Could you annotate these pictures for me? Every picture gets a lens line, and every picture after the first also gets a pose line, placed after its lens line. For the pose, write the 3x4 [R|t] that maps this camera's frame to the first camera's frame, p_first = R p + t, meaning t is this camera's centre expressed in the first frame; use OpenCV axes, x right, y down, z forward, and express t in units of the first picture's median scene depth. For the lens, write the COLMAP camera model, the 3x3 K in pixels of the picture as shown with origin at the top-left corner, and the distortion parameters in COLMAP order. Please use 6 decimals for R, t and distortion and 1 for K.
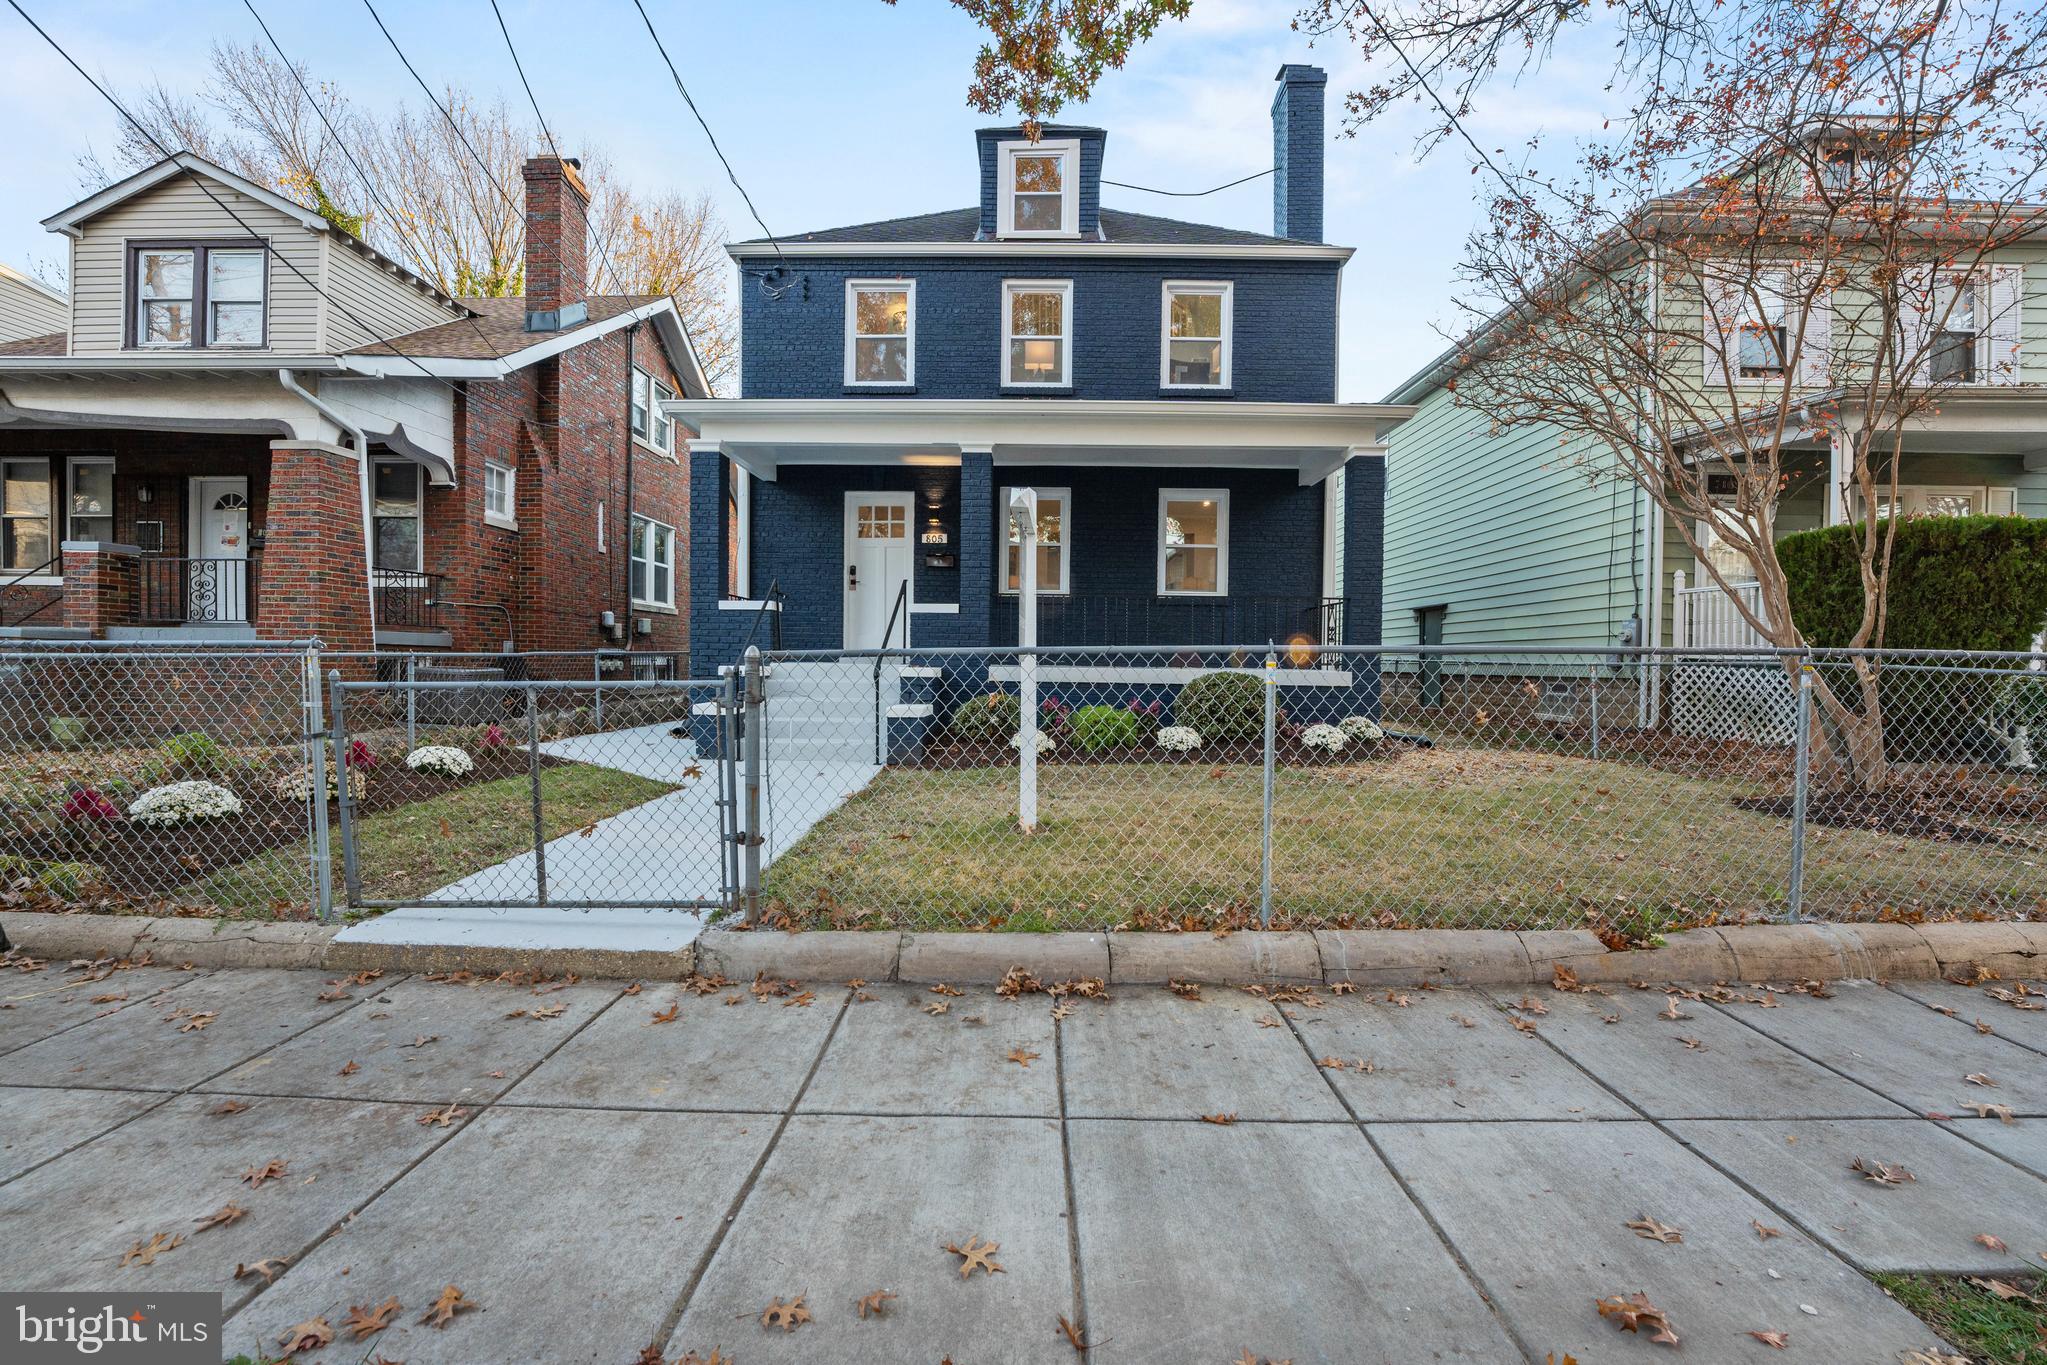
lens RADIAL K [[851.4, 0, 1024.7], [0, 851.4, 679.0], [0, 0, 1]] dist [-0.027001, 0.002246]
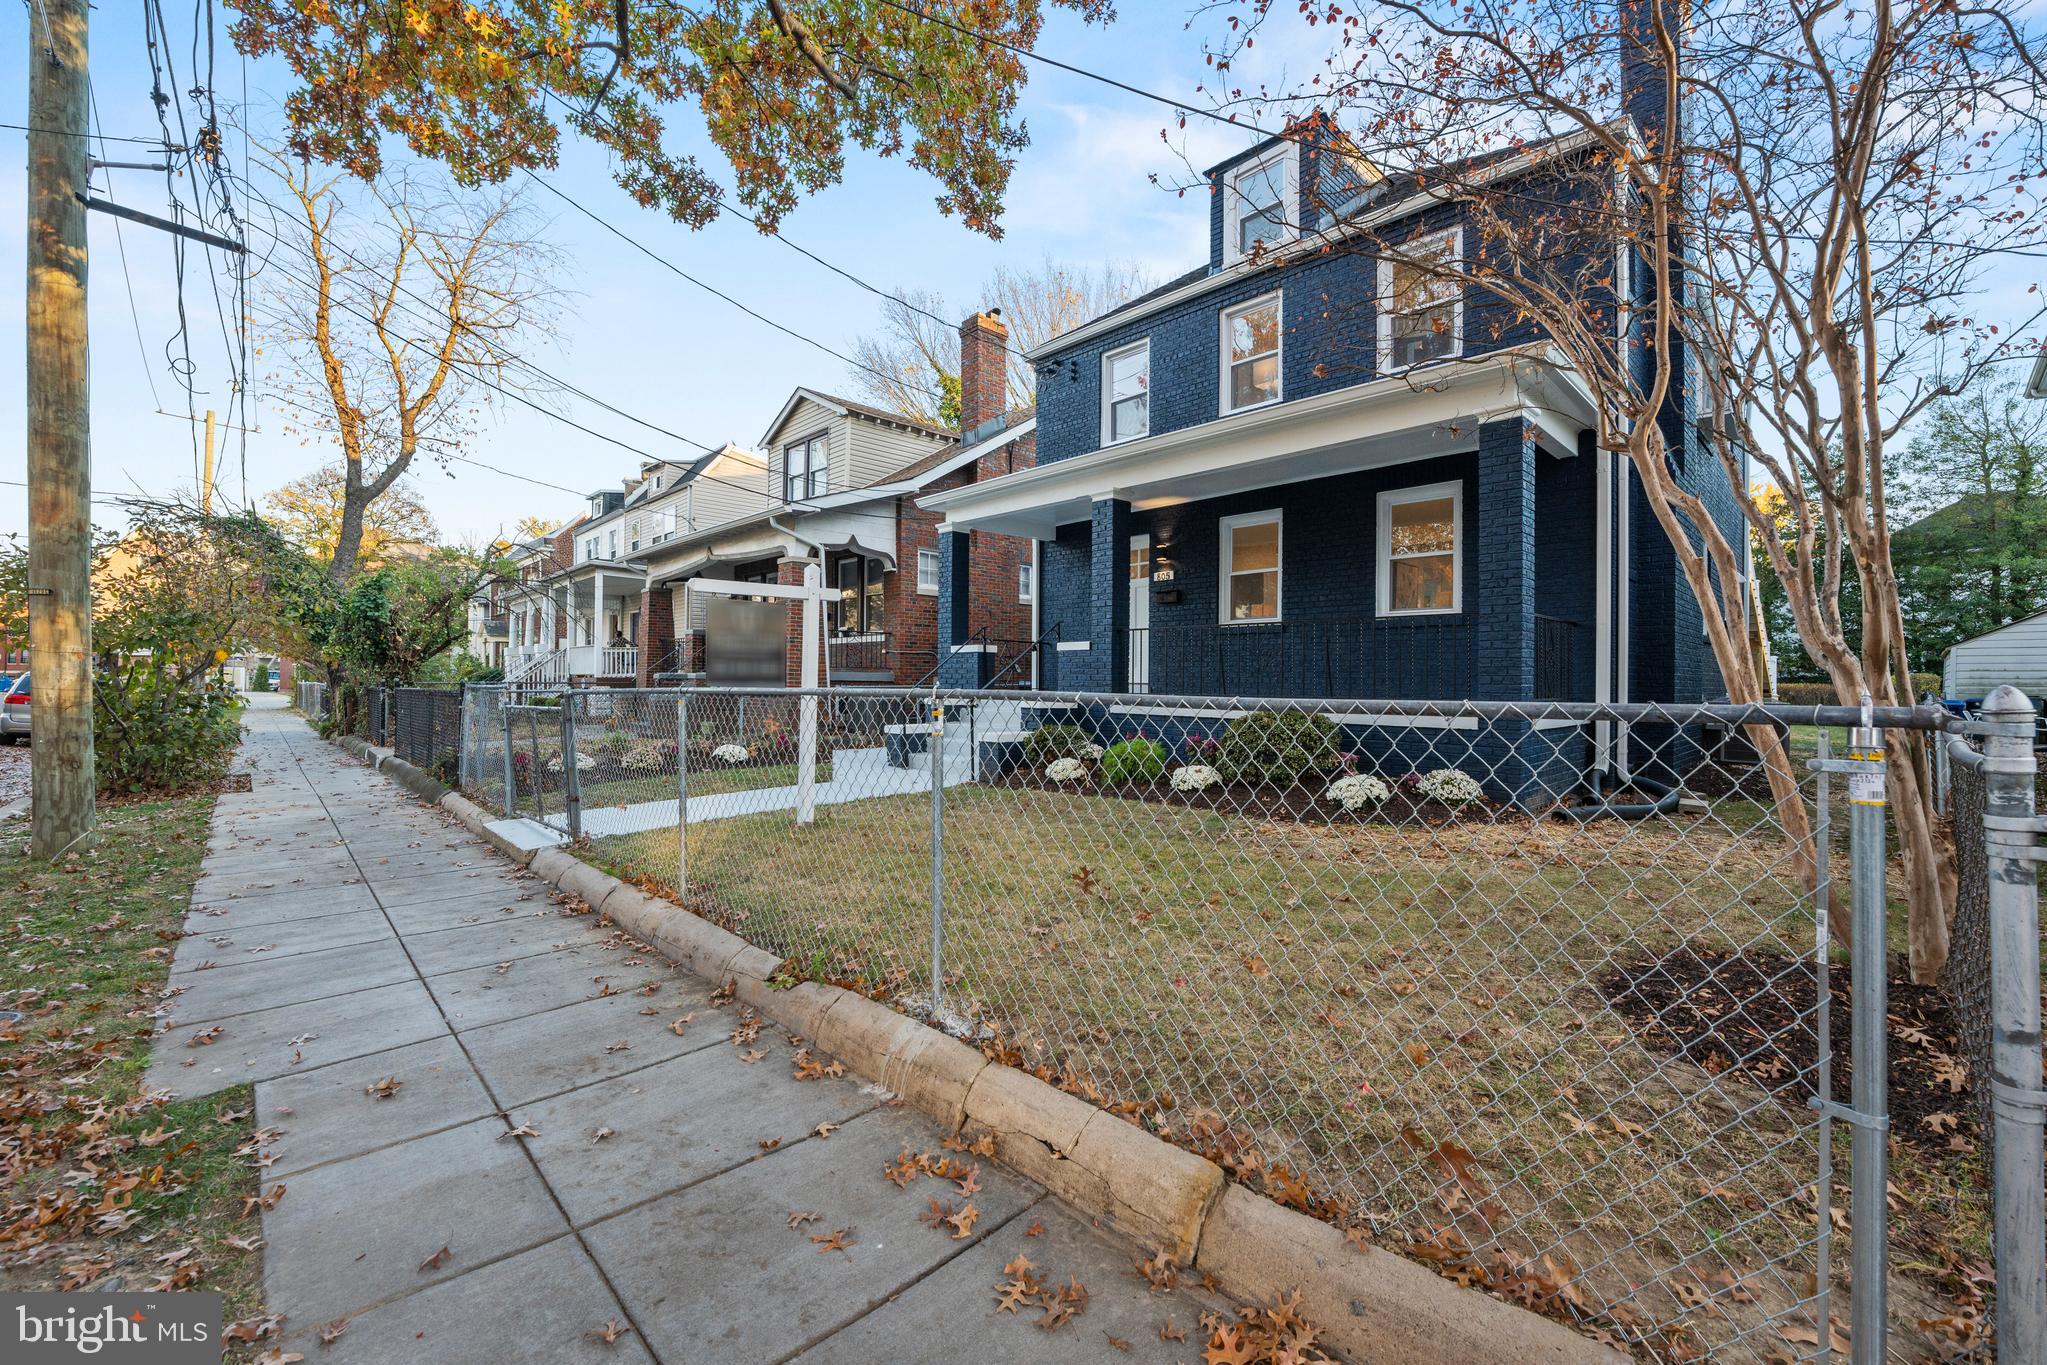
lens RADIAL K [[851.4, 0, 1026.1], [0, 851.4, 686.1], [0, 0, 1]] dist [-0.027001, 0.002246]
pose [[0.687034, -0.001281, -0.726624, 0.540675], [-0.015155, 0.999756, -0.016092, -0.009963], [0.726467, 0.022067, 0.686847, 0.159935]]
